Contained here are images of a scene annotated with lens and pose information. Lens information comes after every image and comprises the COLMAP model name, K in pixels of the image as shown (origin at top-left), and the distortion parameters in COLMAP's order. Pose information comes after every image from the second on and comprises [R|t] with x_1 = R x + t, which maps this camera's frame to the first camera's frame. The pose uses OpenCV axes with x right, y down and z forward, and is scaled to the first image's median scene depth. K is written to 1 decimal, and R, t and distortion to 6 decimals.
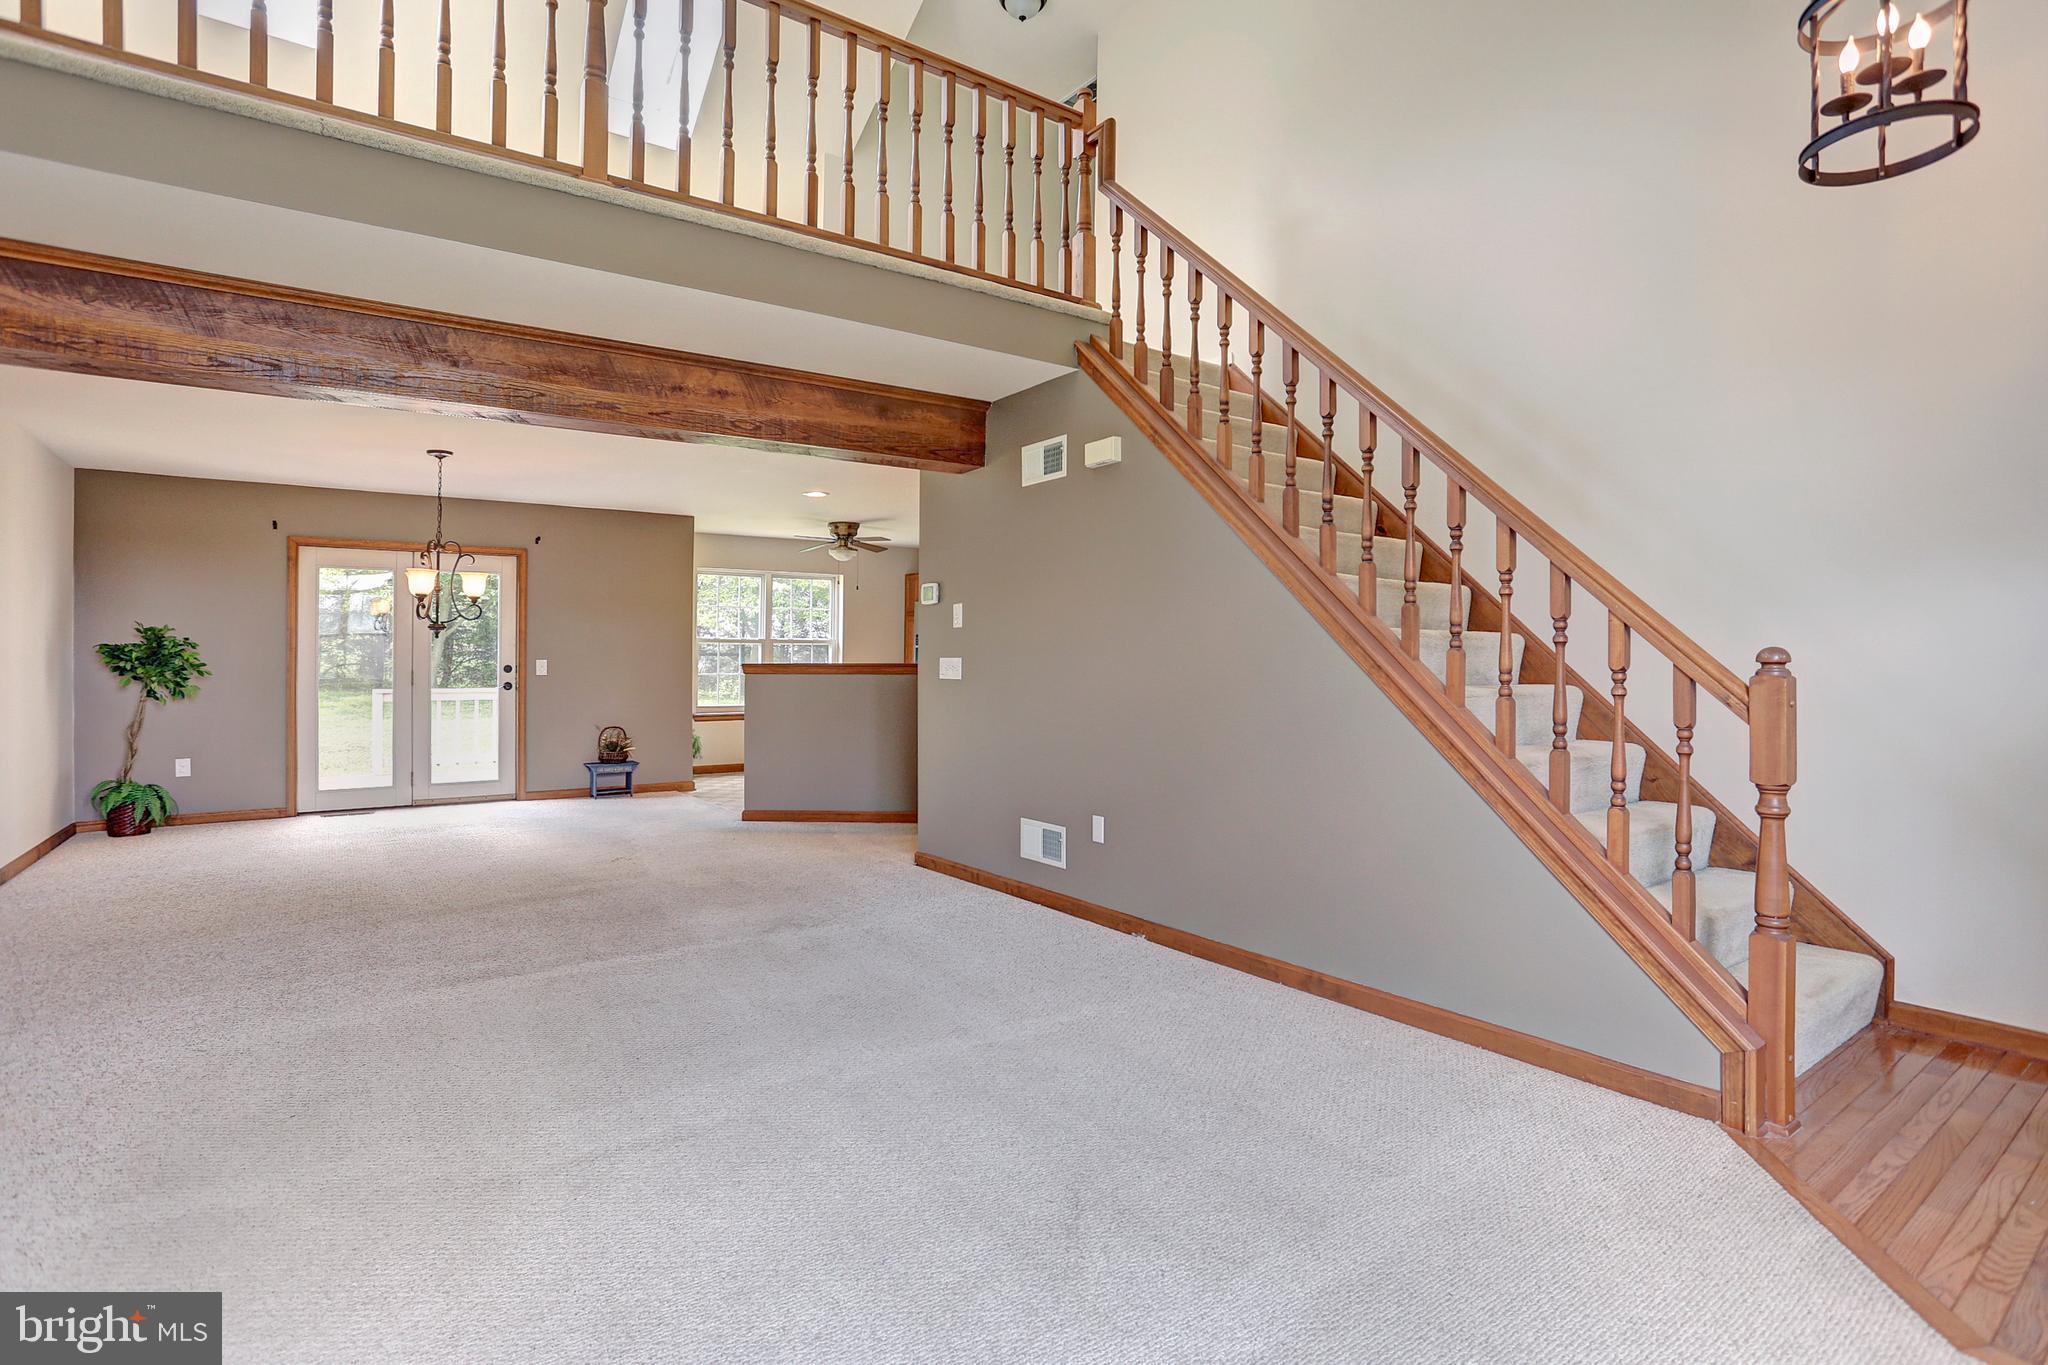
lens RADIAL K [[980.2, 0, 1051.6], [0, 980.2, 682.2], [0, 0, 1]] dist [-0.037594, 0.000591]
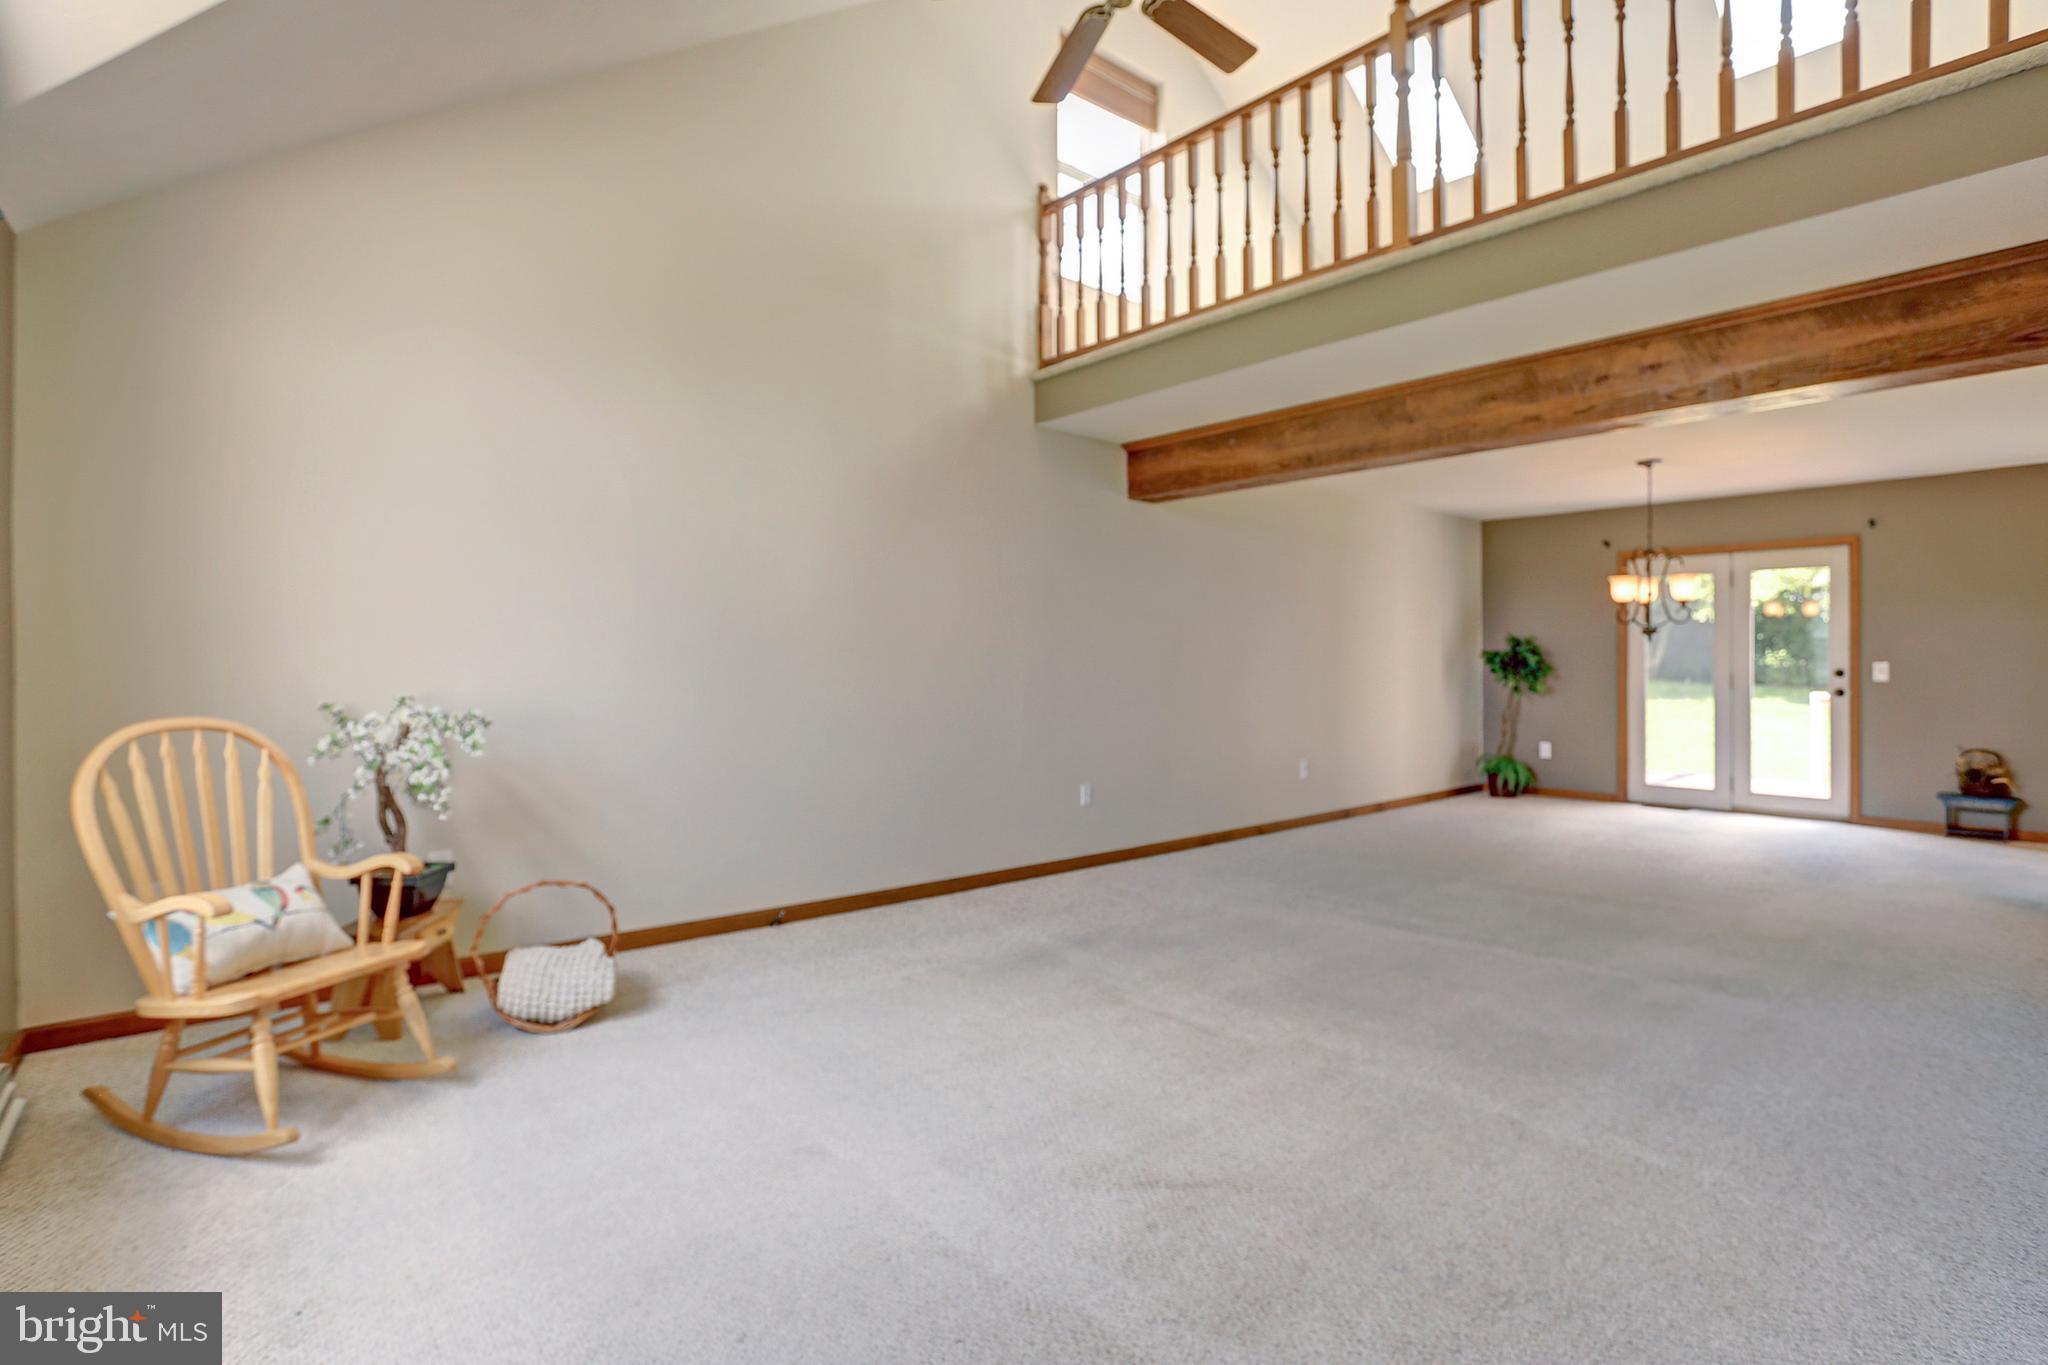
lens RADIAL K [[1020.7, 0, 1021.2], [0, 1020.7, 672.4], [0, 0, 1]] dist [-0.063812, 0.023628]
pose [[0.092176, 0.009539, -0.995697, 0.371946], [-0.021857, 0.999733, 0.007554, -0.006875], [0.995503, 0.021067, 0.092360, 0.241961]]
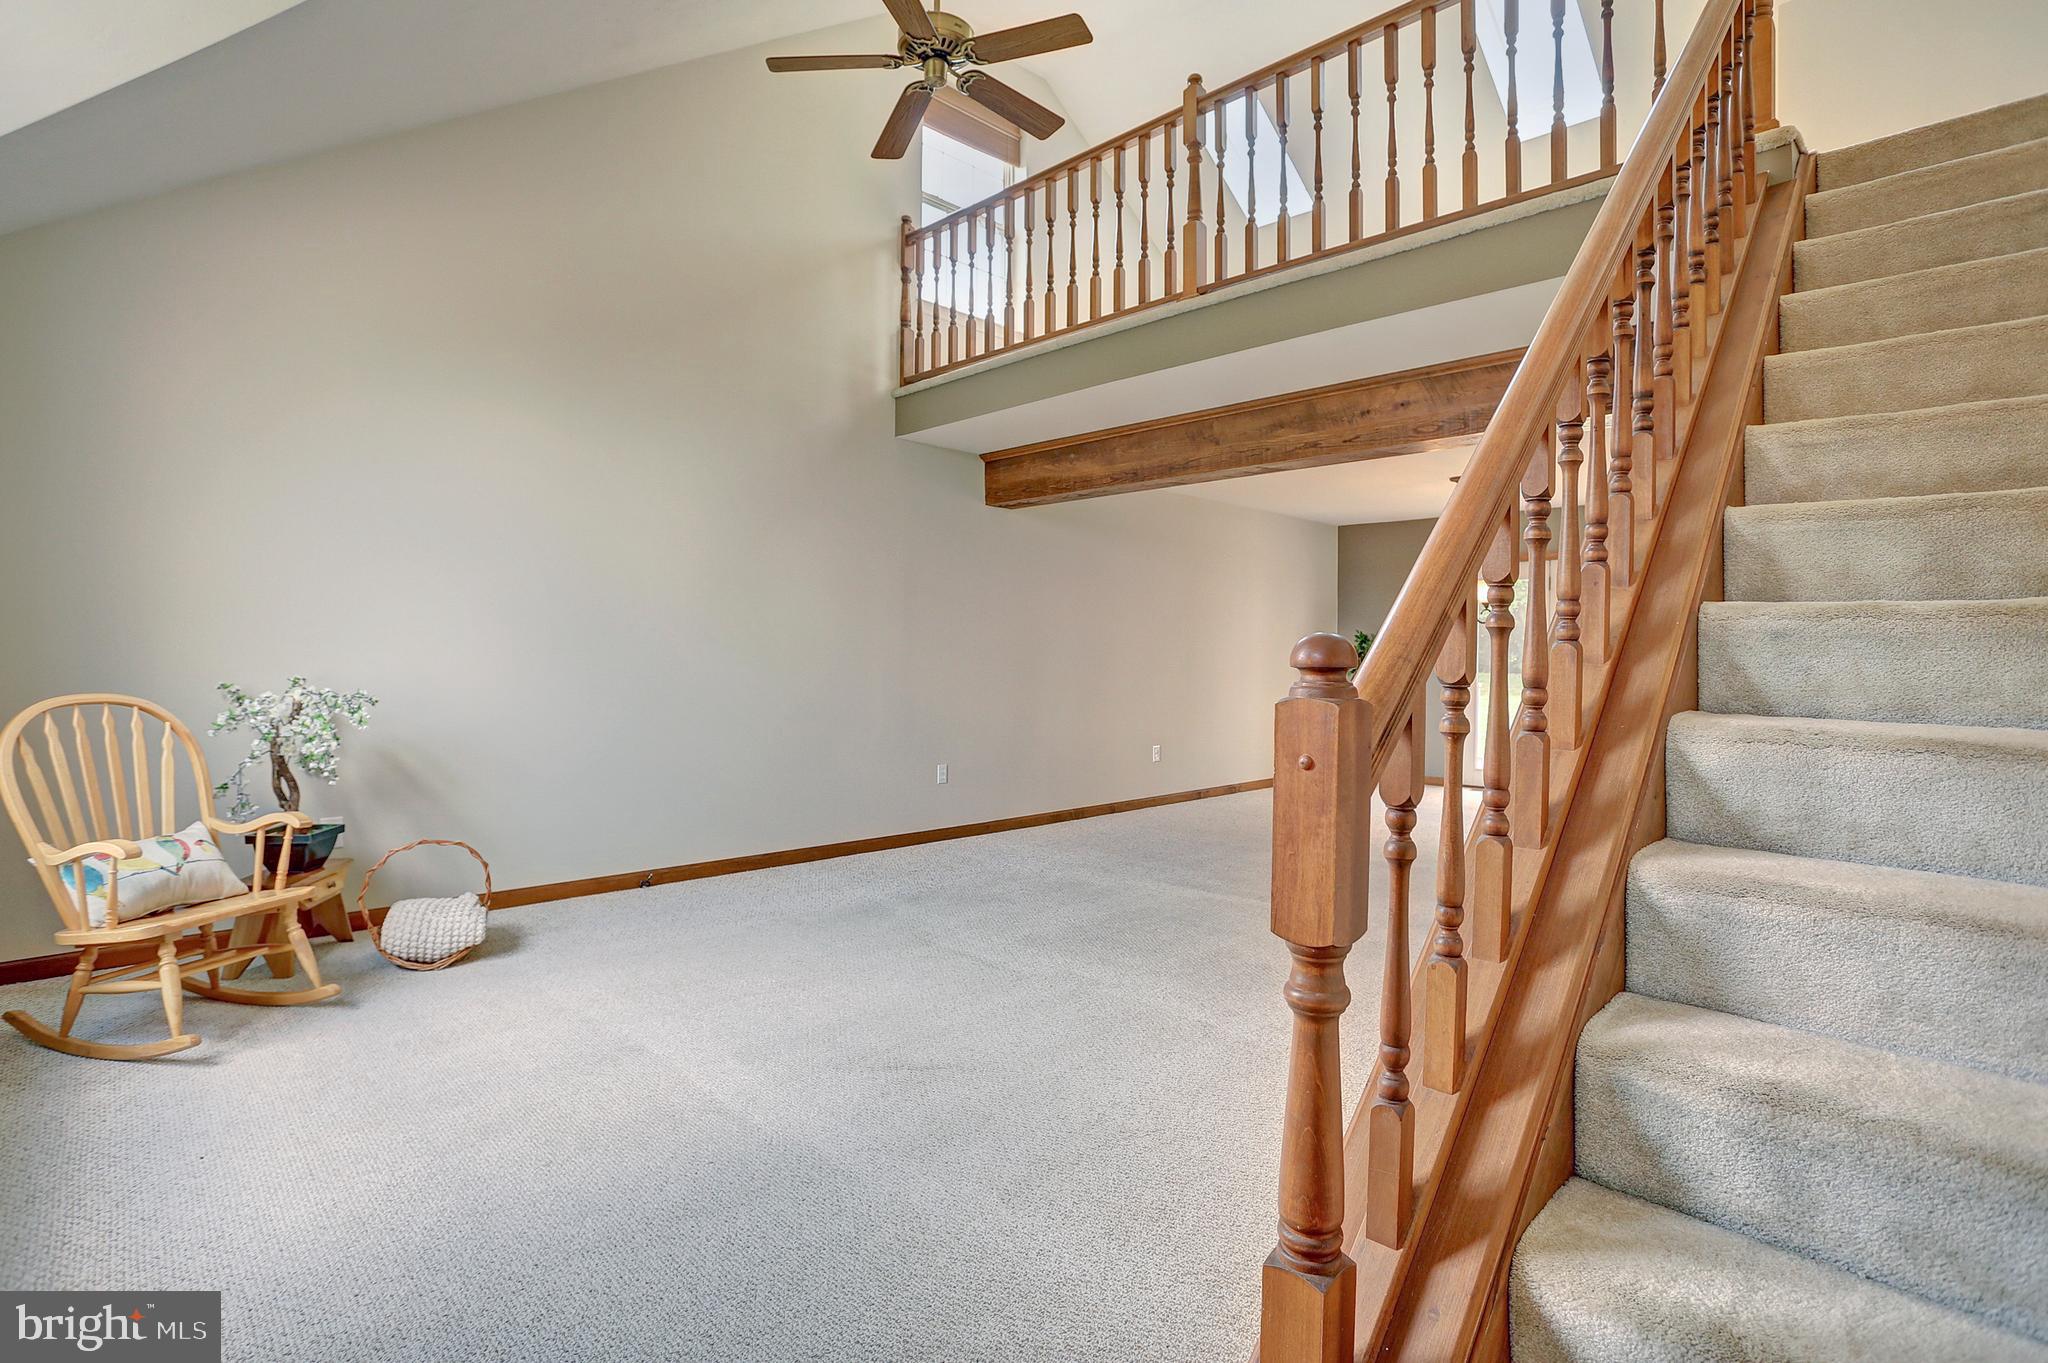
lens RADIAL K [[1014.0, 0, 1024.0], [0, 1014.0, 681.5], [0, 0, 1]] dist [-0.070356, 0.021032]
pose [[0.158928, 0.026518, -0.986934, 0.472662], [-0.031869, 0.999256, 0.021717, -0.006809], [0.986776, 0.028002, 0.159655, 0.307800]]
